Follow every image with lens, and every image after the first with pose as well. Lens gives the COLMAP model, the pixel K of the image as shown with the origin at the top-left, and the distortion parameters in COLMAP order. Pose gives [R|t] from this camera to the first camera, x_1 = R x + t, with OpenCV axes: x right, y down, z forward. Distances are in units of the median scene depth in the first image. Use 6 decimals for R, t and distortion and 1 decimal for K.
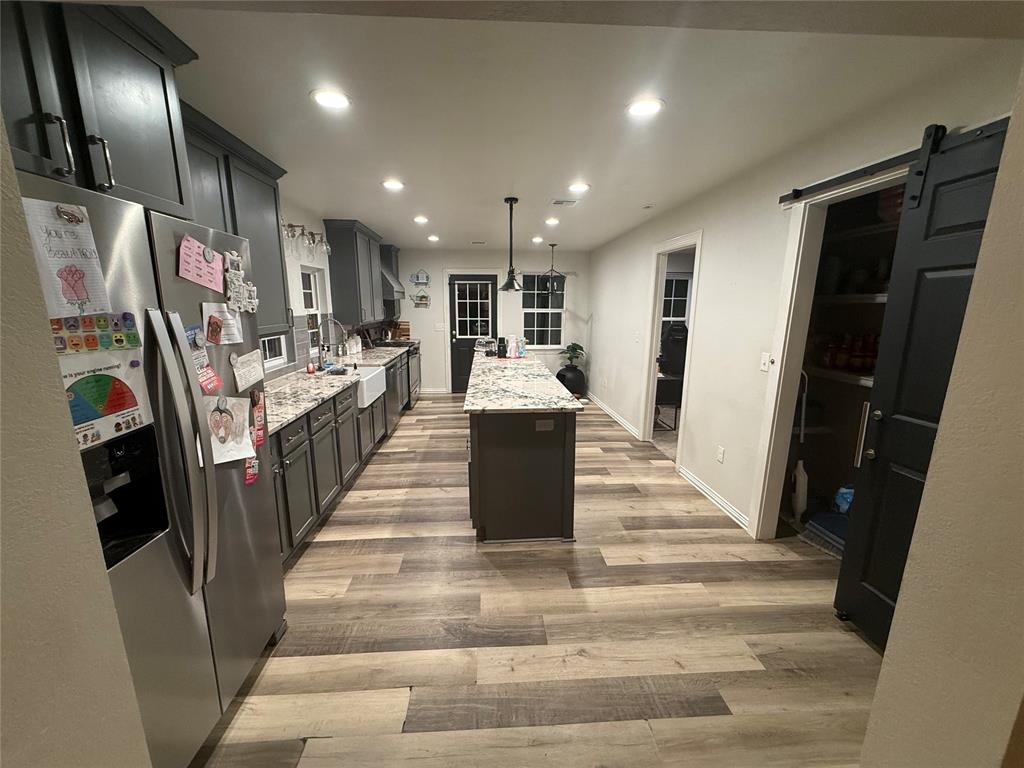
lens RADIAL K [[405.1, 0, 509.2], [0, 405.1, 386.5], [0, 0, 1]] dist [-0.002402, -0.000316]
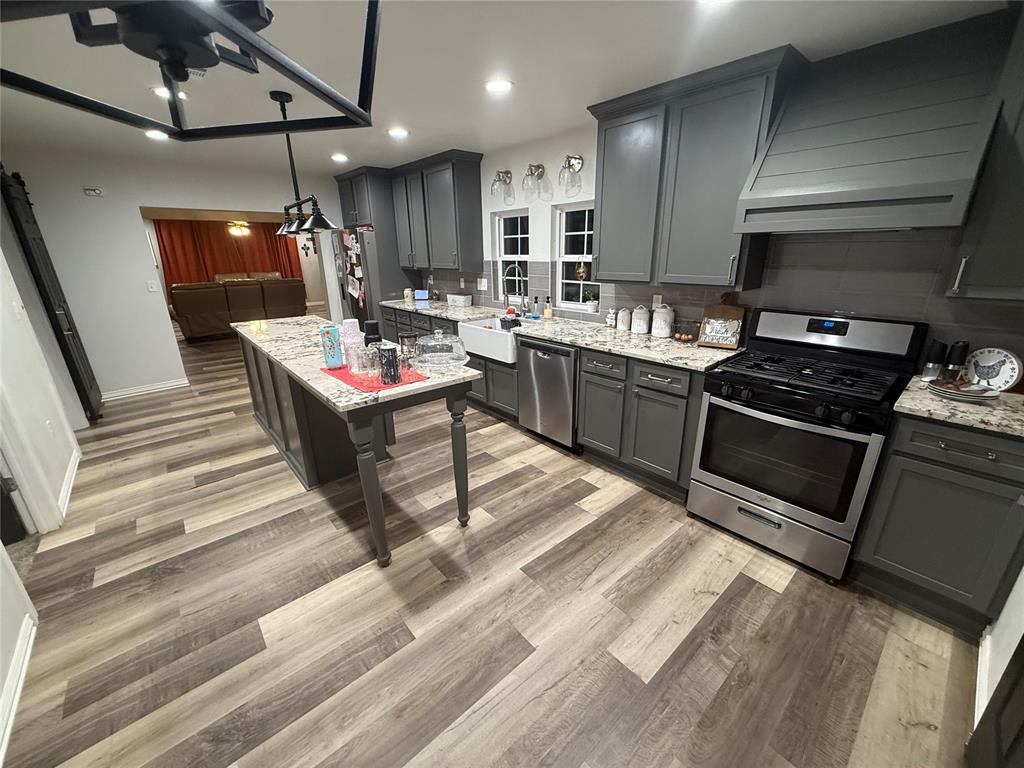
lens RADIAL K [[405.1, 0, 509.2], [0, 405.1, 386.5], [0, 0, 1]] dist [-0.002402, -0.000316]
pose [[-0.791200, 0.200269, -0.577837, 0.184392], [-0.113534, 0.880334, 0.460567, -0.364823], [0.600927, 0.430005, -0.673783, 1.809982]]
